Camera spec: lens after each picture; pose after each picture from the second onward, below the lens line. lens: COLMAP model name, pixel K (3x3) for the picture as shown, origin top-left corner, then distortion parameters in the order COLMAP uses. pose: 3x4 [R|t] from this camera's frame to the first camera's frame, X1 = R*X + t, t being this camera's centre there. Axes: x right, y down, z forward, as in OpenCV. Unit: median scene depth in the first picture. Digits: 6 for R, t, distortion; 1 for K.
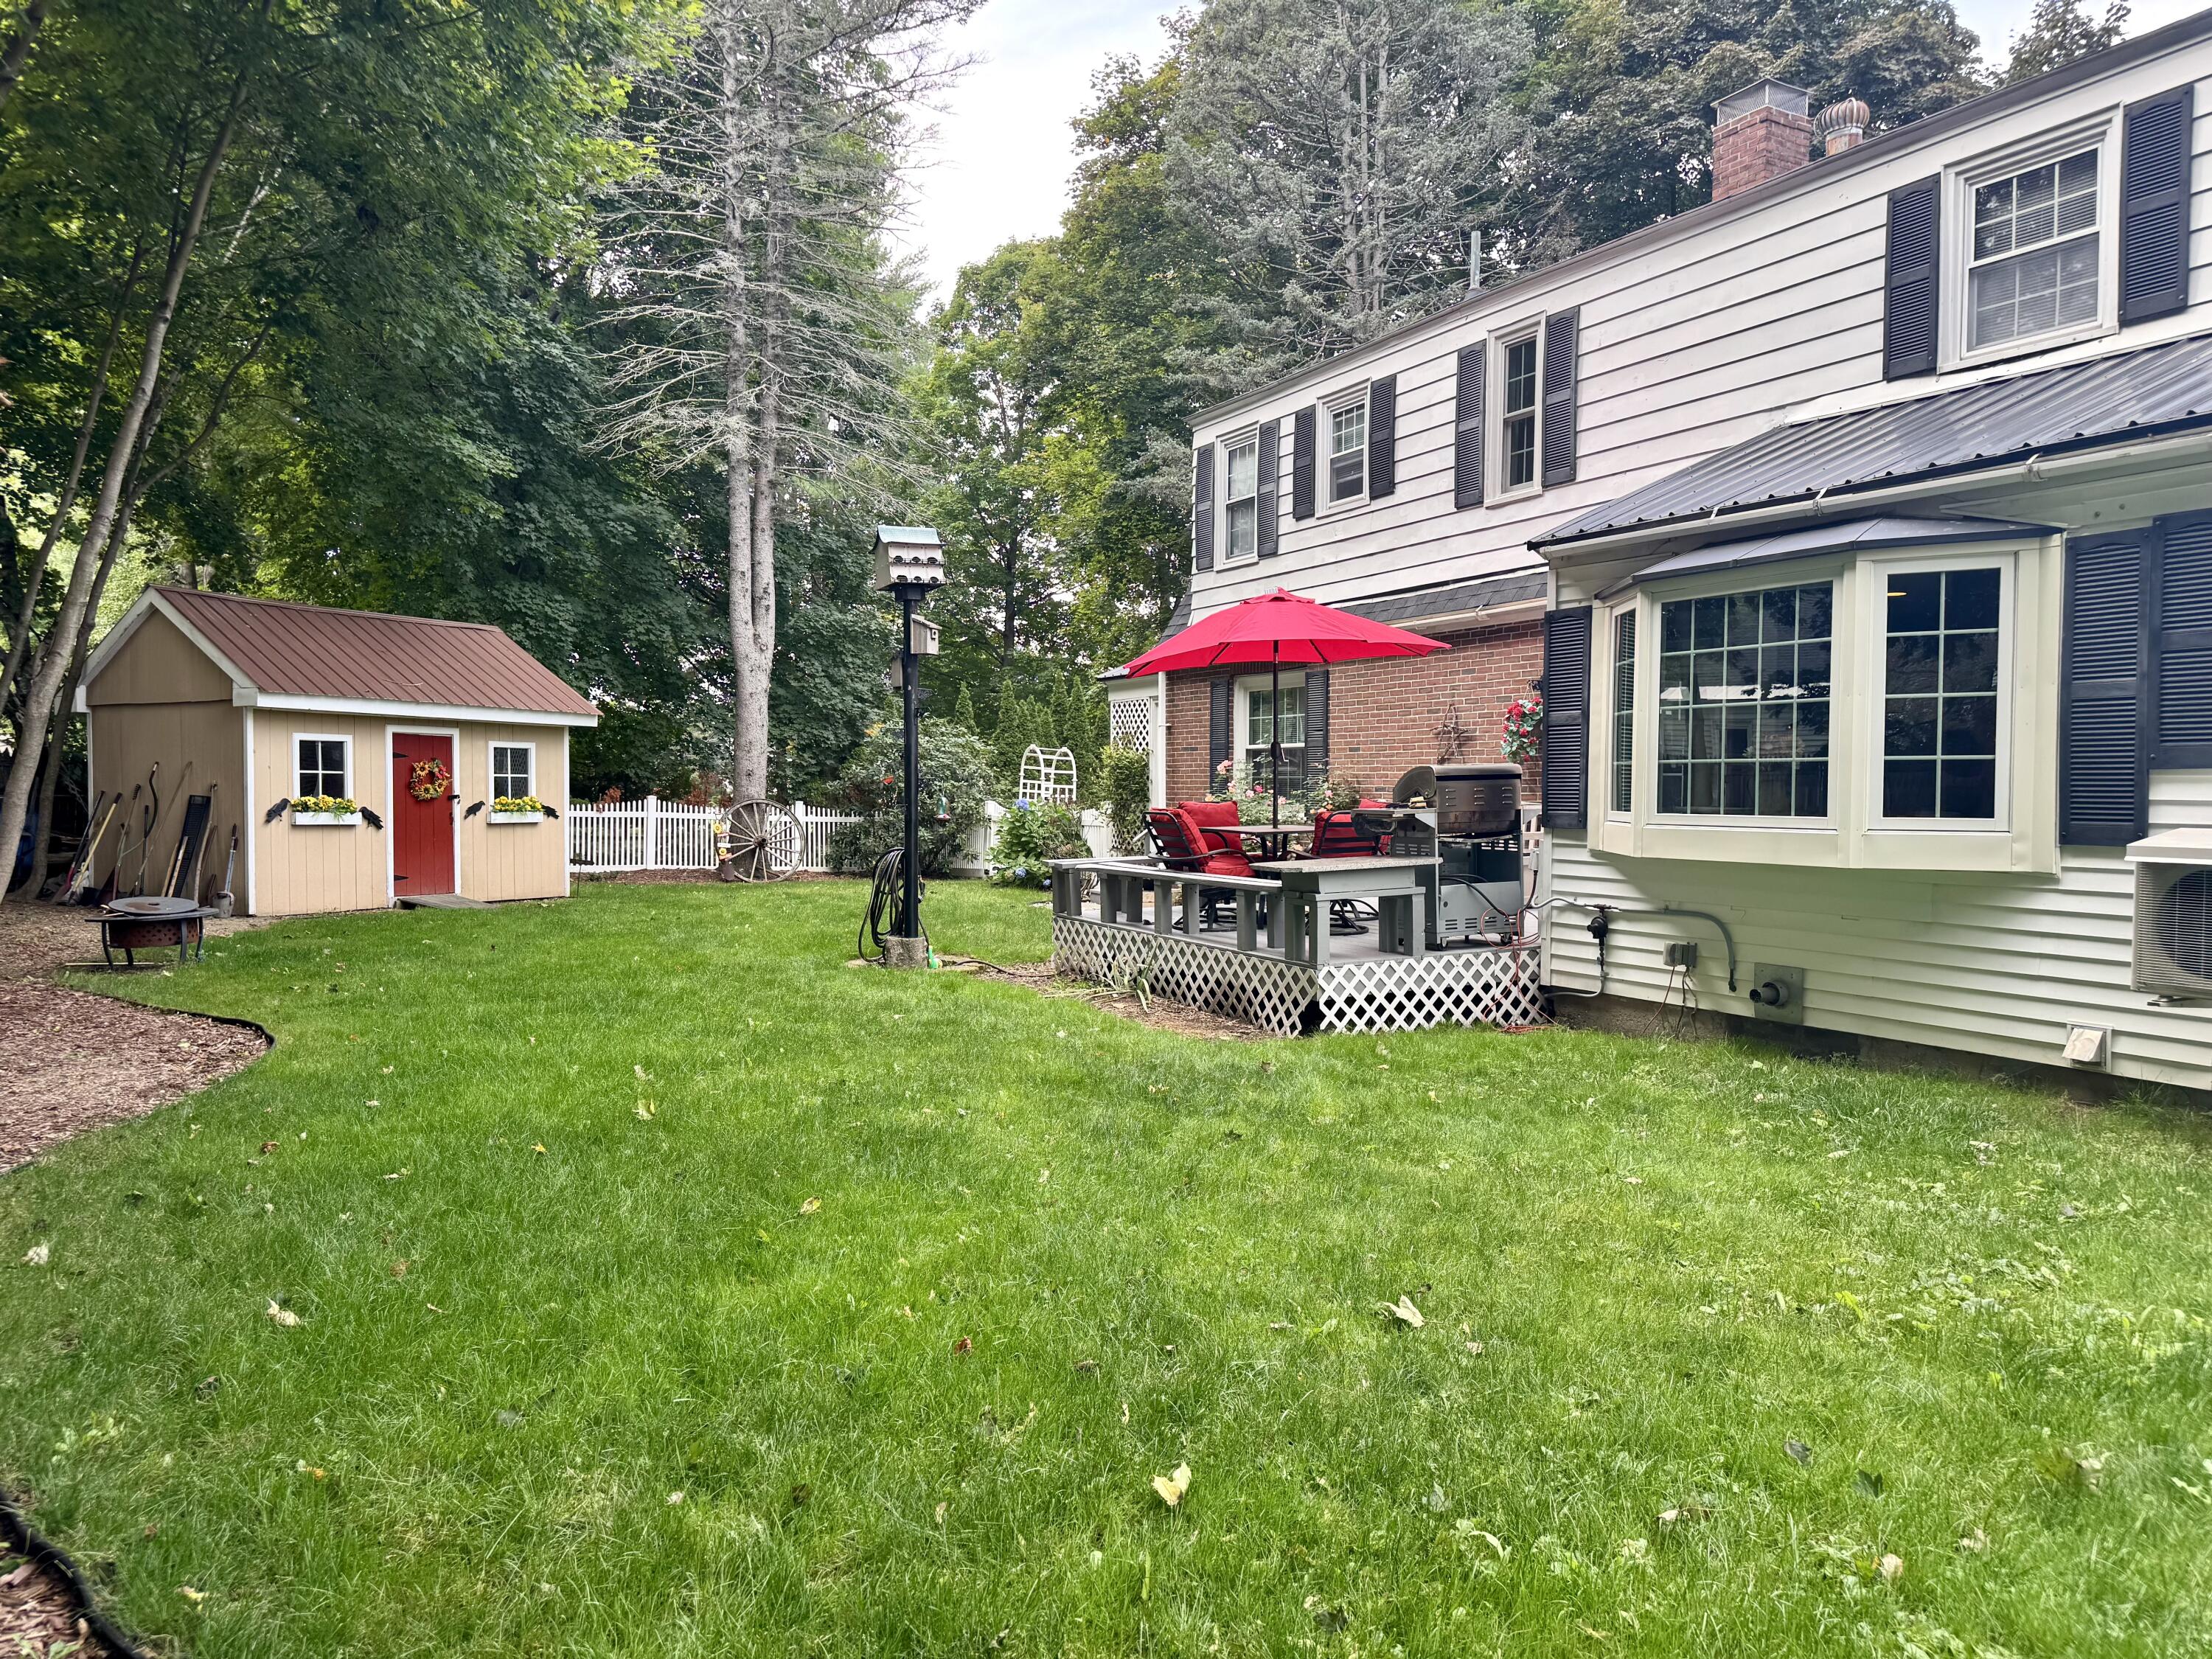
lens RADIAL K [[1596.8, 0, 1106.0], [0, 1596.8, 829.5], [0, 0, 1]] dist [0.167373, -0.257503]
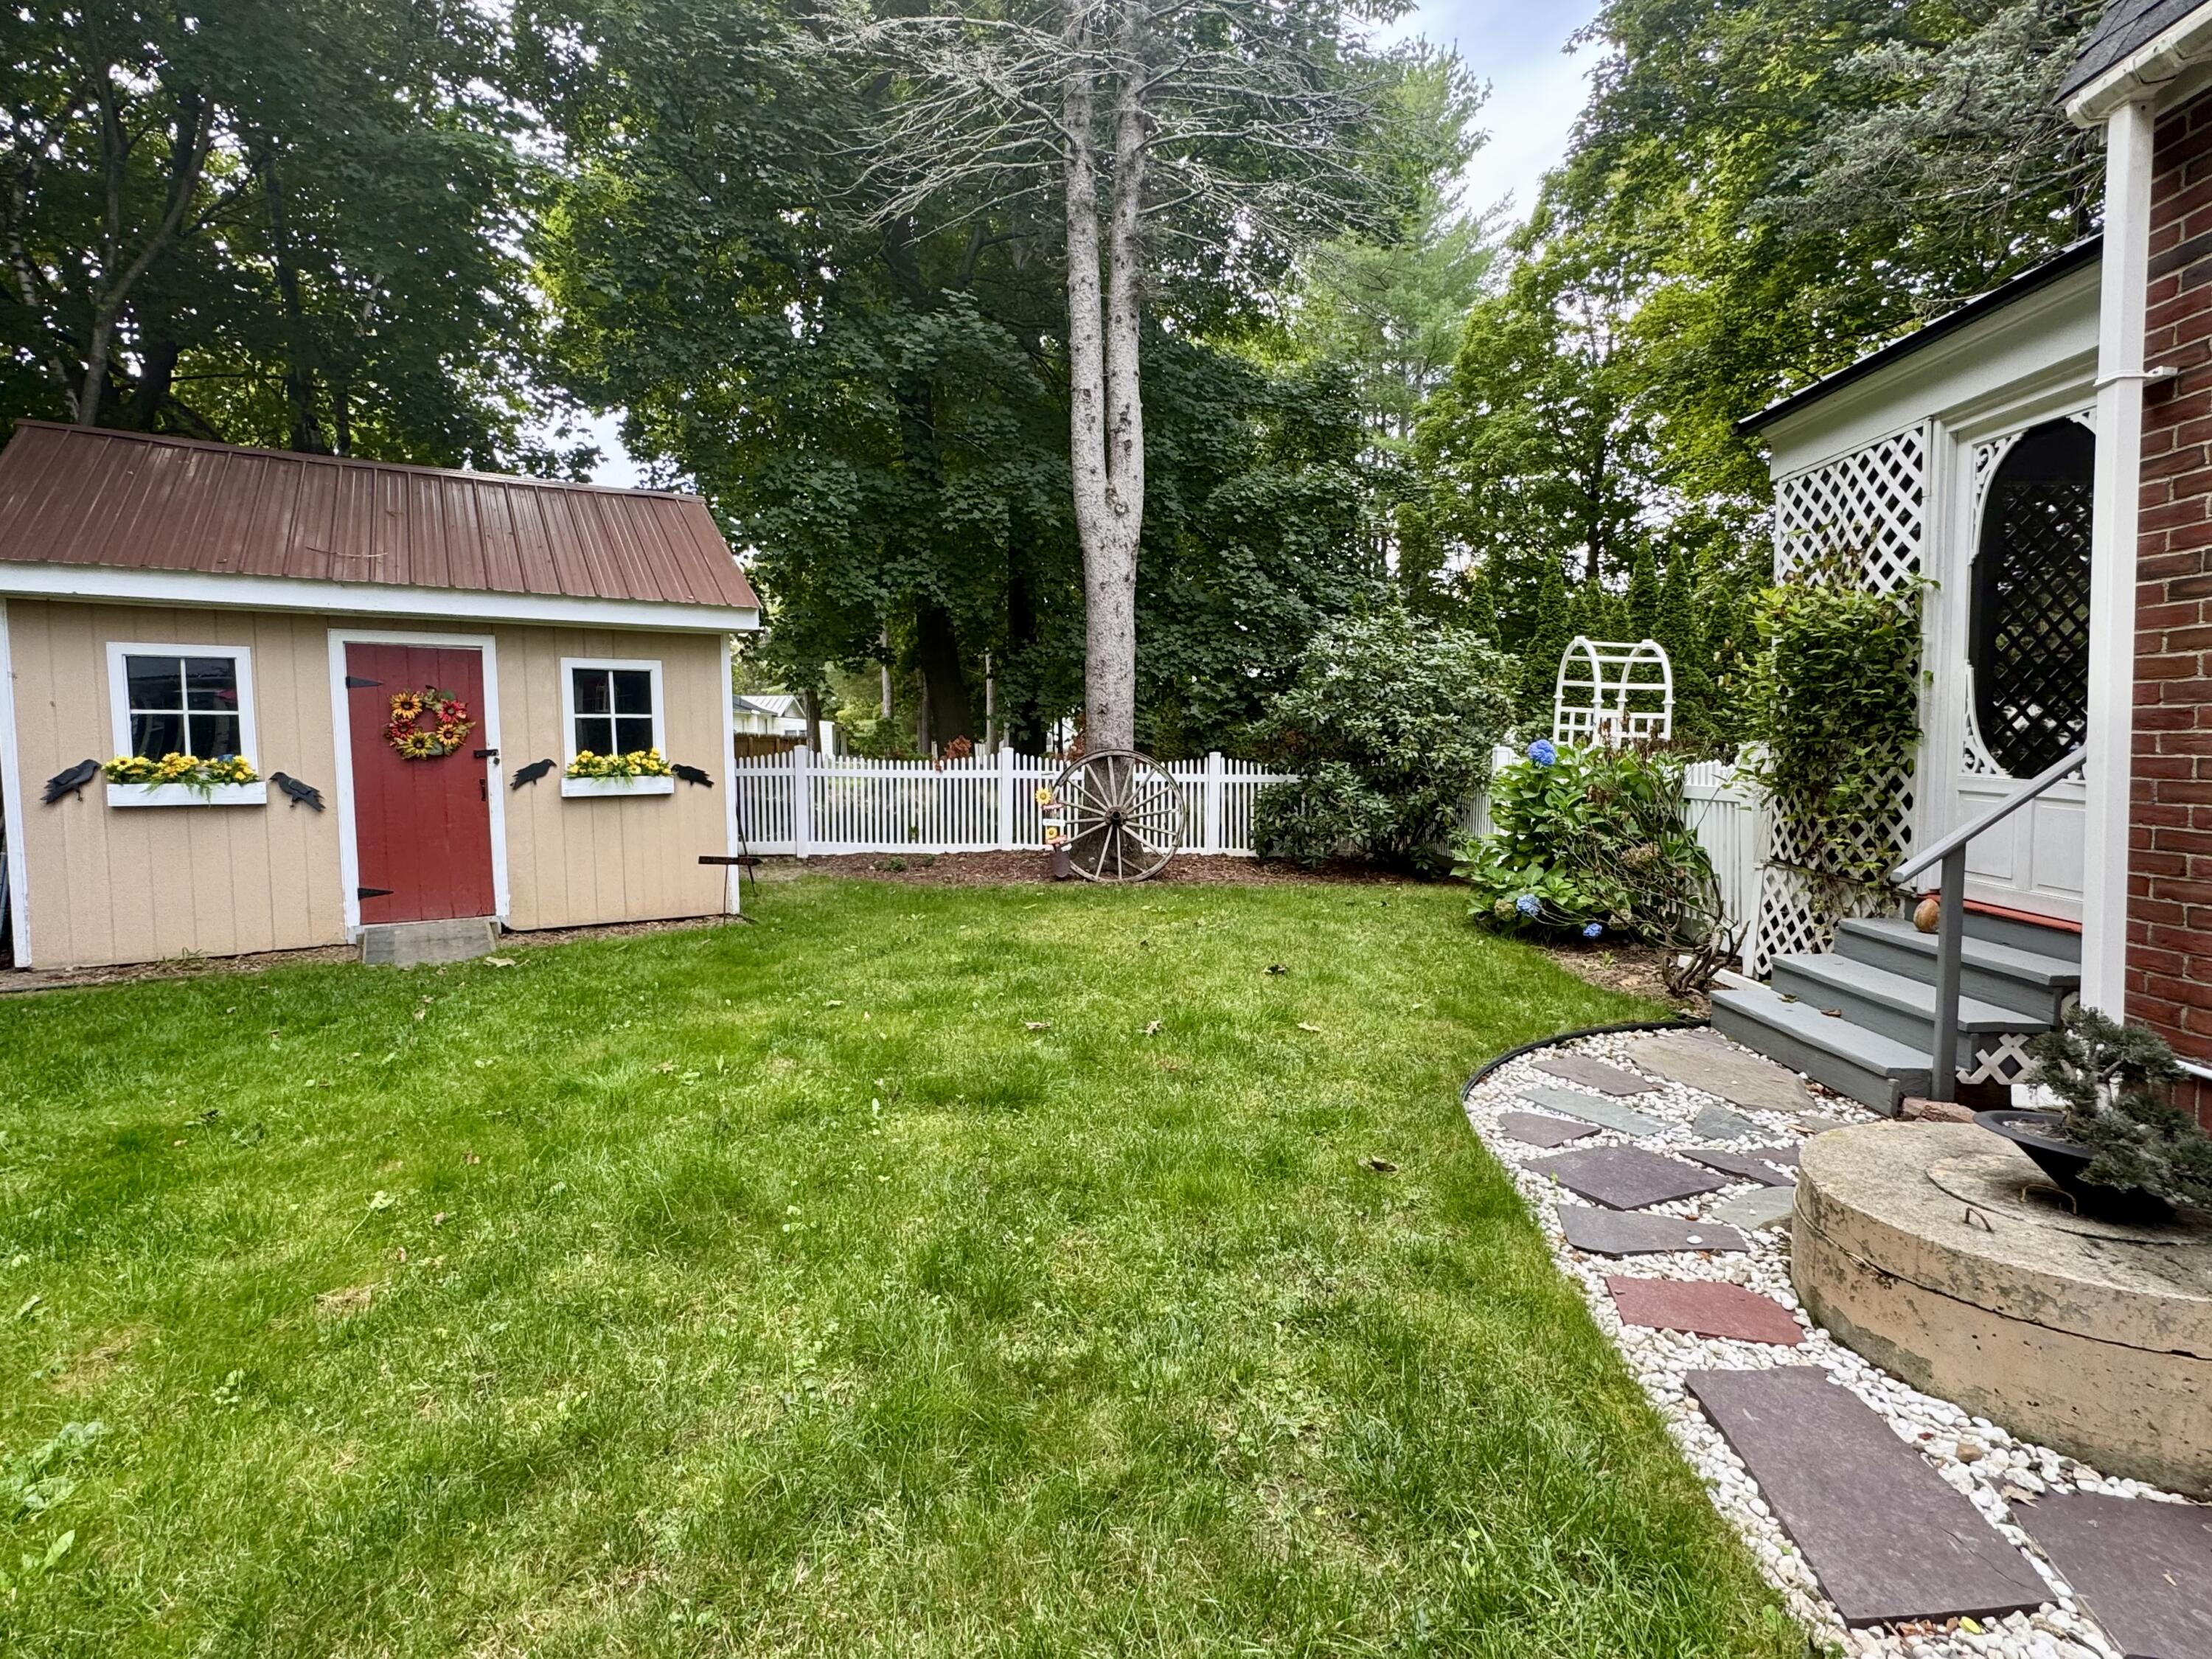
lens RADIAL K [[1108.2, 0, 1106.0], [0, 1108.2, 829.5], [0, 0, 1]] dist [-0.000680, -0.000198]
pose [[0.883392, 0.019594, -0.468224, -0.012334], [0.004638, 0.998711, 0.050544, -0.009719], [0.468611, -0.046822, 0.882163, 0.623775]]
